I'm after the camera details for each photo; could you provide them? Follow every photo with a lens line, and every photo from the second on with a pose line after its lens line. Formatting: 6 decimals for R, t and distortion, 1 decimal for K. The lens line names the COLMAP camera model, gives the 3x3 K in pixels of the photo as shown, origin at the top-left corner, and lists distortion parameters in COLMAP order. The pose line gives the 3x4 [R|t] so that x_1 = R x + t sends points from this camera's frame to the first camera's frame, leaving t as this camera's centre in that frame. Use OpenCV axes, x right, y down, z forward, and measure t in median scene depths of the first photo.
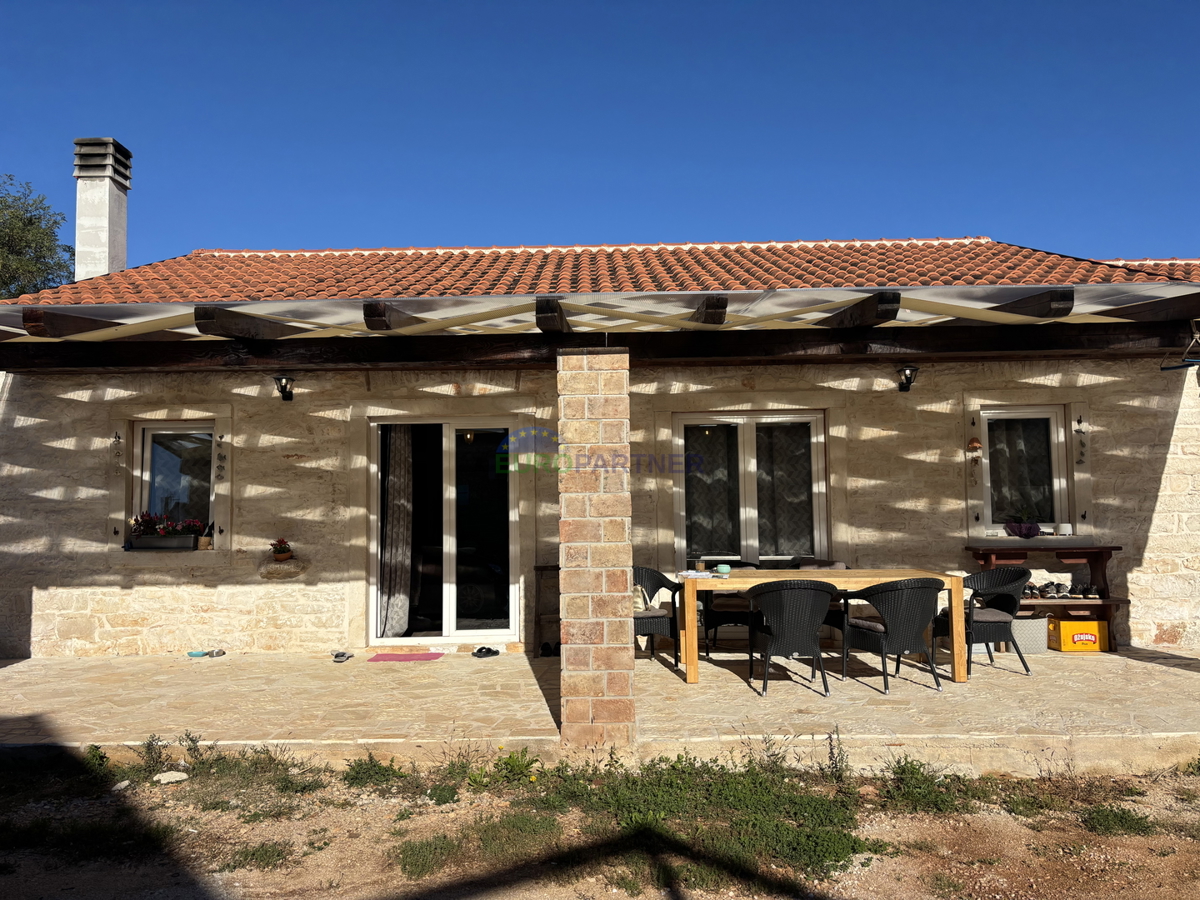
lens RADIAL K [[921.2, 0, 597.9], [0, 921.2, 453.6], [0, 0, 1]] dist [0.038261, -0.020846]
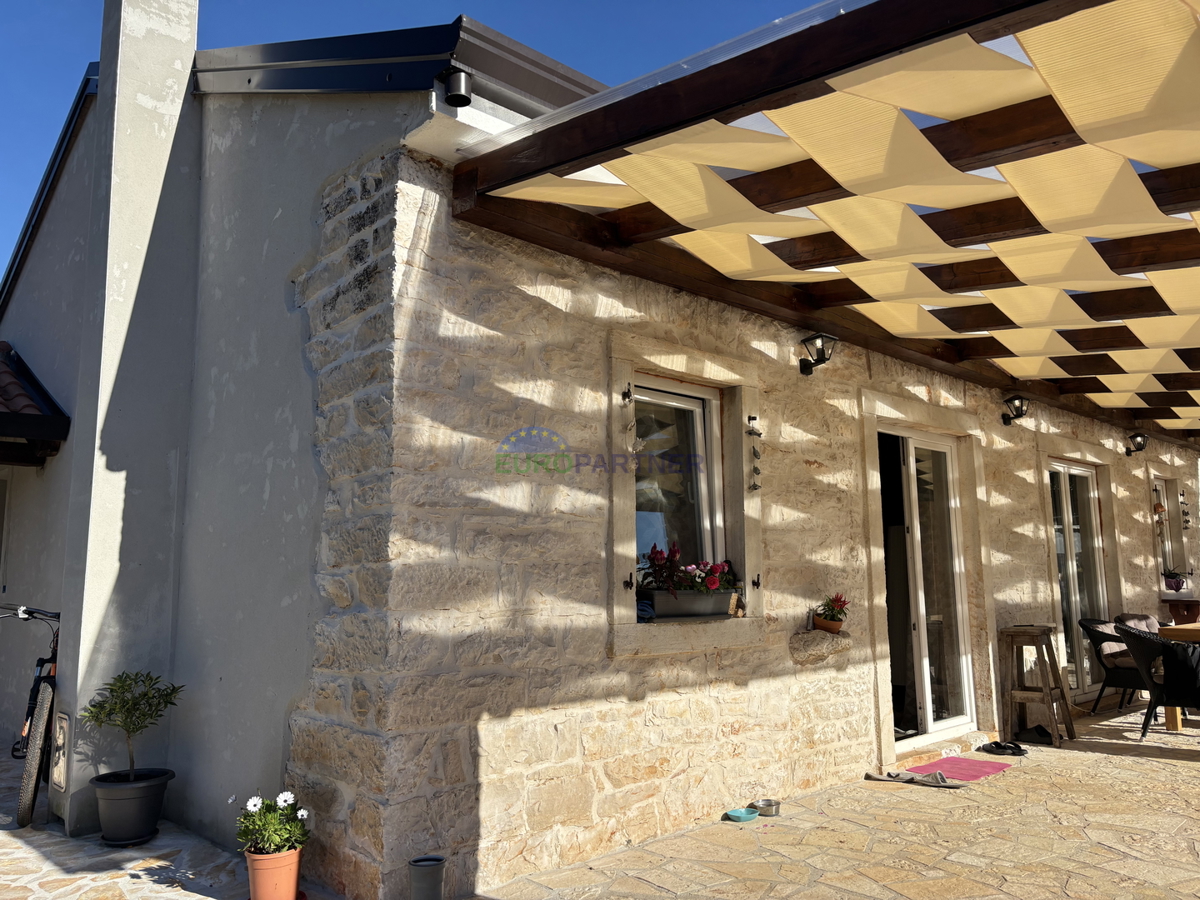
lens RADIAL K [[921.2, 0, 602.0], [0, 921.2, 438.5], [0, 0, 1]] dist [0.038261, -0.020846]
pose [[0.710421, 0.111205, 0.694936, -0.872252], [-0.044903, 0.992588, -0.112932, 0.063687], [-0.702343, 0.049025, 0.710148, 0.658231]]
